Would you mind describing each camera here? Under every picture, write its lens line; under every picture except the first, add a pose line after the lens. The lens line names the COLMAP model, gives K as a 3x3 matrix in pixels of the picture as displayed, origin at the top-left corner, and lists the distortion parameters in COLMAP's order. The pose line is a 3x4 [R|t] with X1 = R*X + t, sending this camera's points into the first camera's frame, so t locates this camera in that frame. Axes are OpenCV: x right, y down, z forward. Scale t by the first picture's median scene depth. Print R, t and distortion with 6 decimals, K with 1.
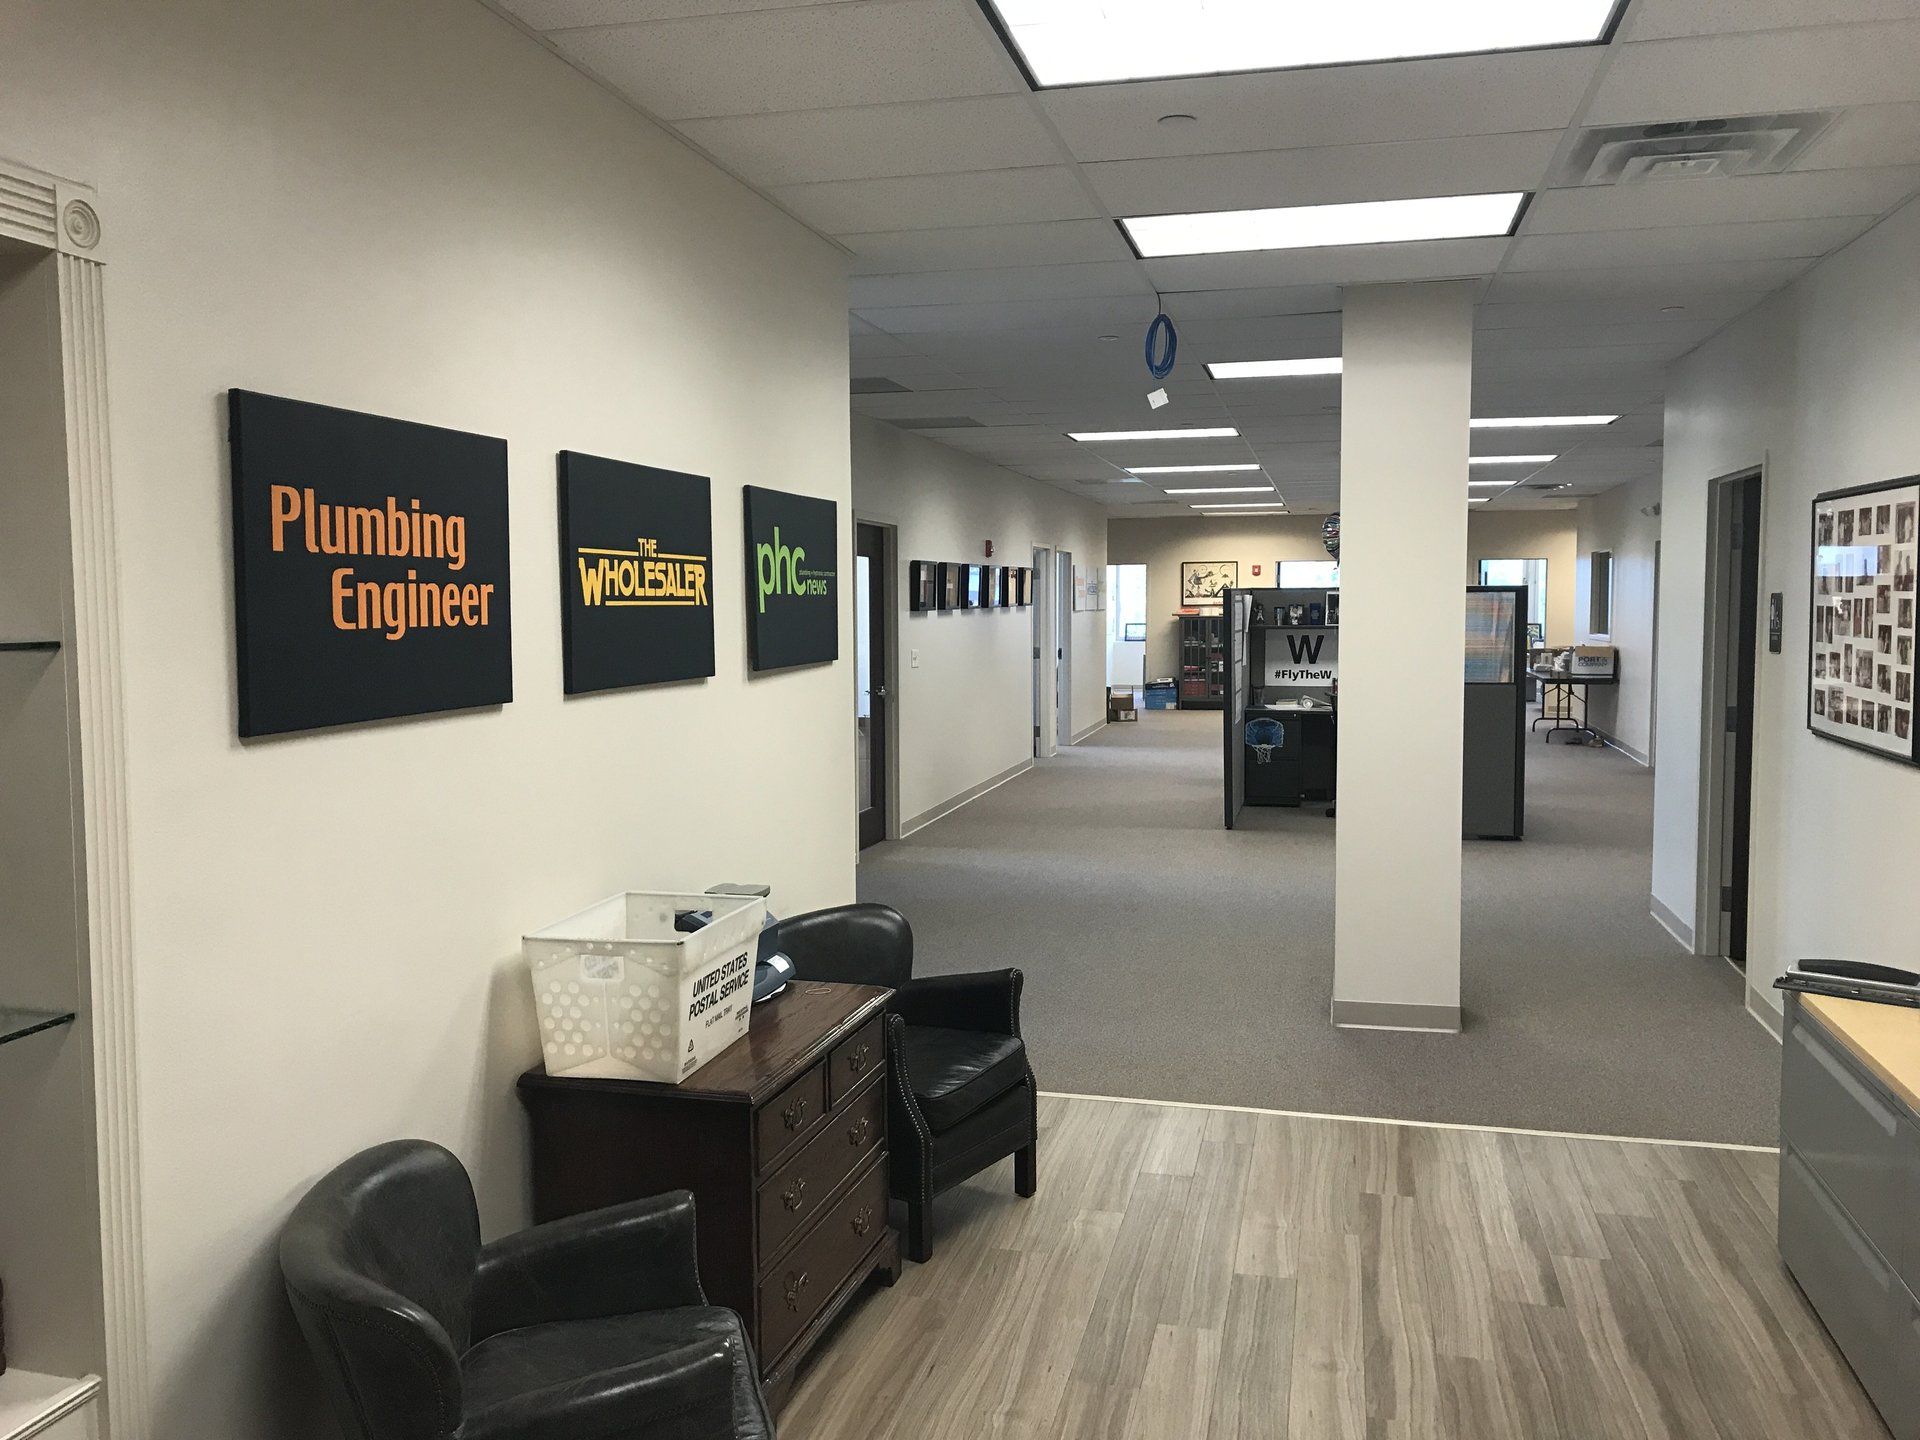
lens RADIAL K [[1545.0, 0, 939.0], [0, 1545.0, 709.4], [0, 0, 1]] dist [0.044593, -0.066350]
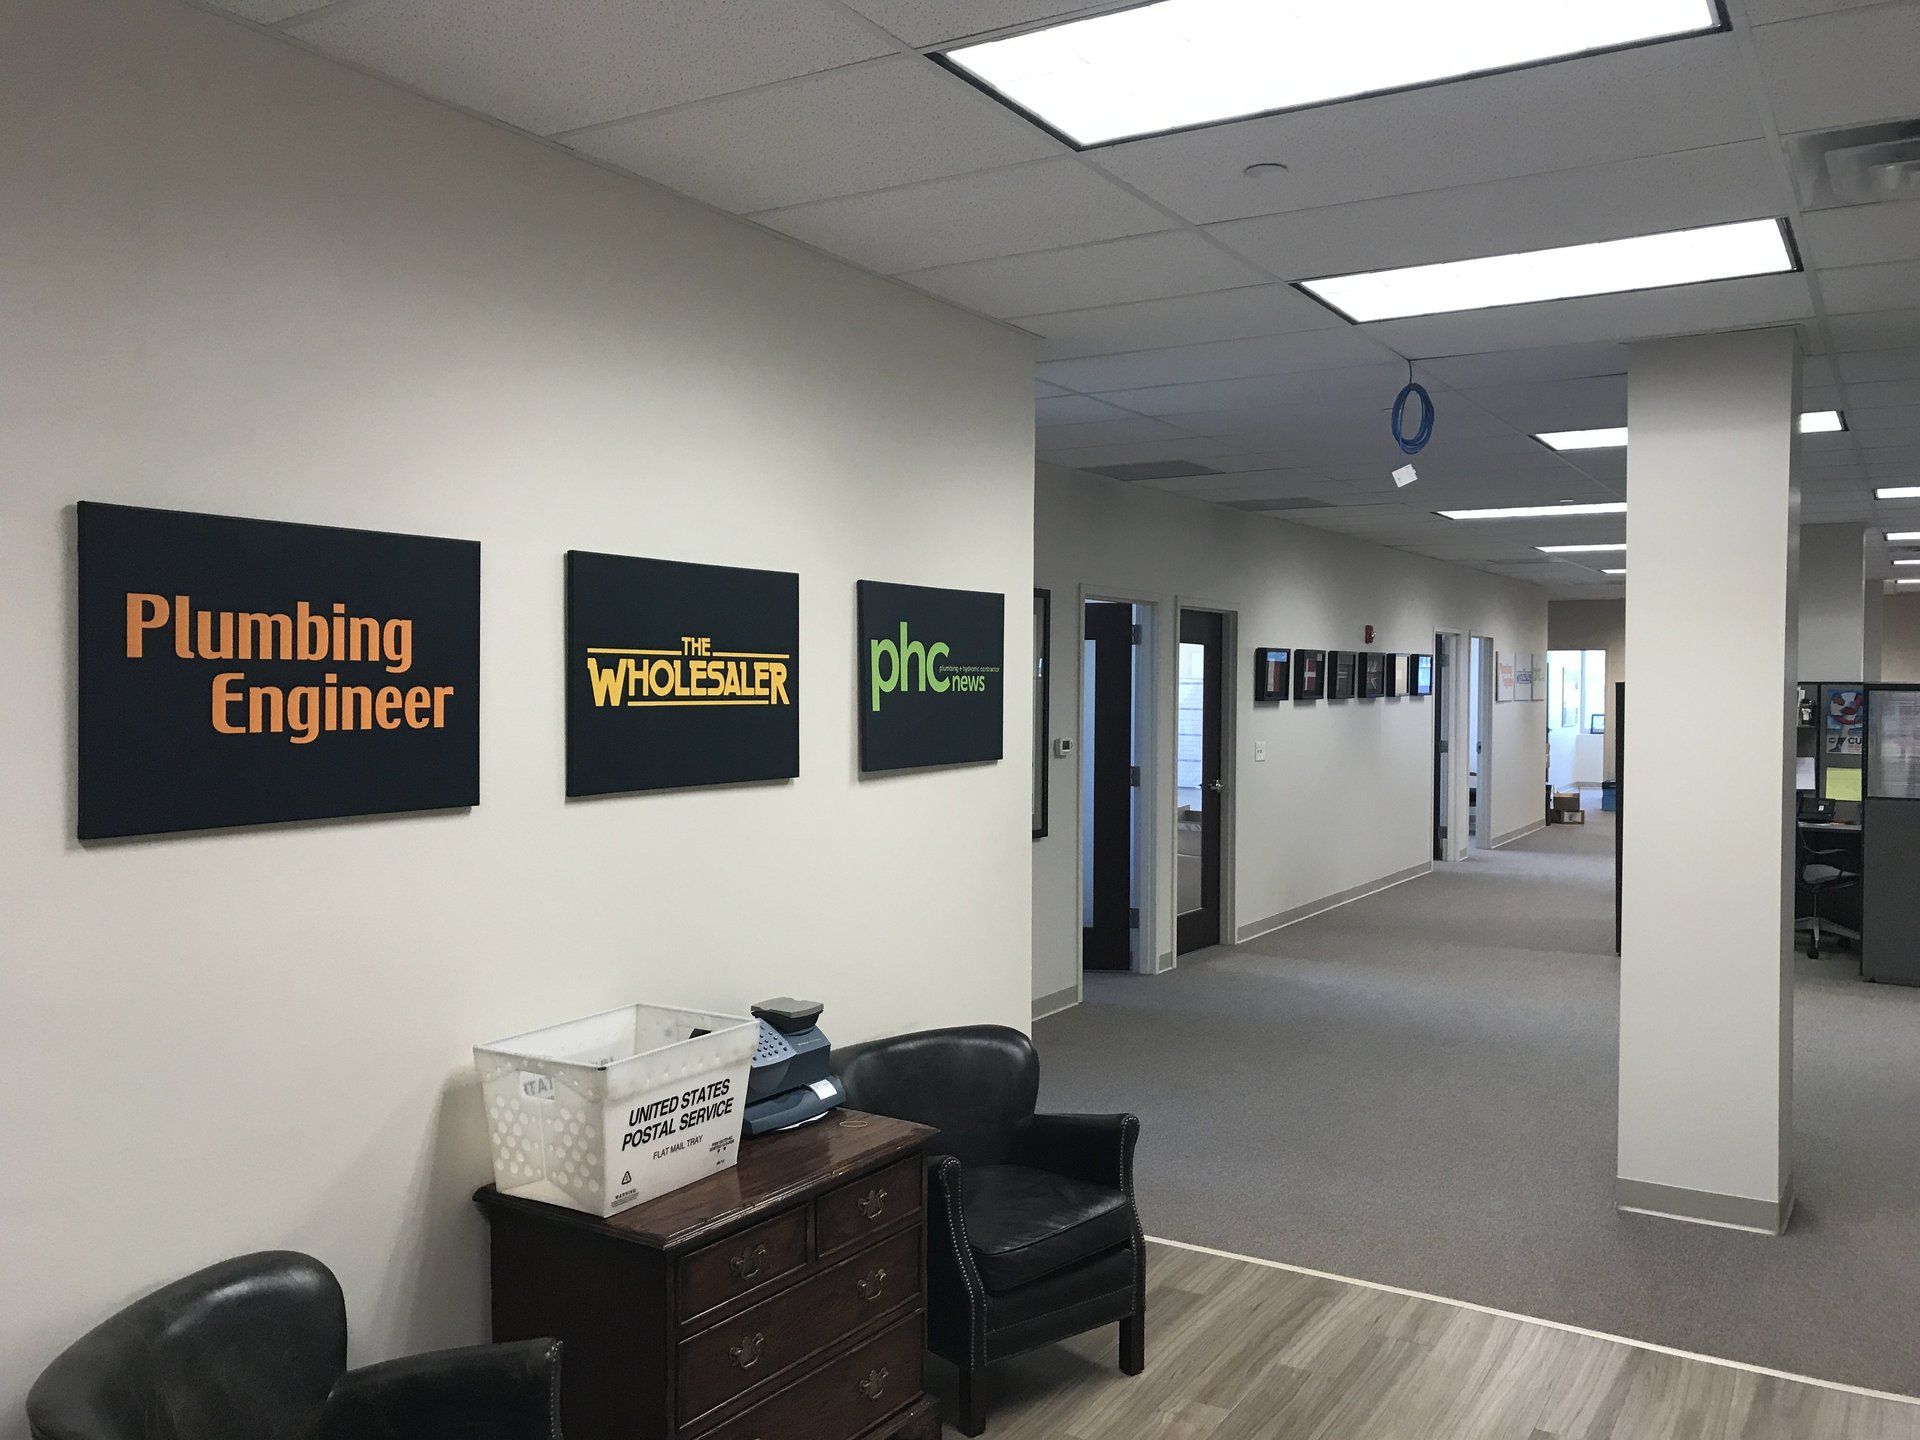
lens RADIAL K [[1545.0, 0, 955.3], [0, 1545.0, 710.5], [0, 0, 1]] dist [0.044593, -0.066350]
pose [[0.954417, 0.018059, -0.297931, 0.198233], [-0.033227, 0.998392, -0.045925, -0.019133], [0.296623, 0.053731, 0.953482, 0.093753]]
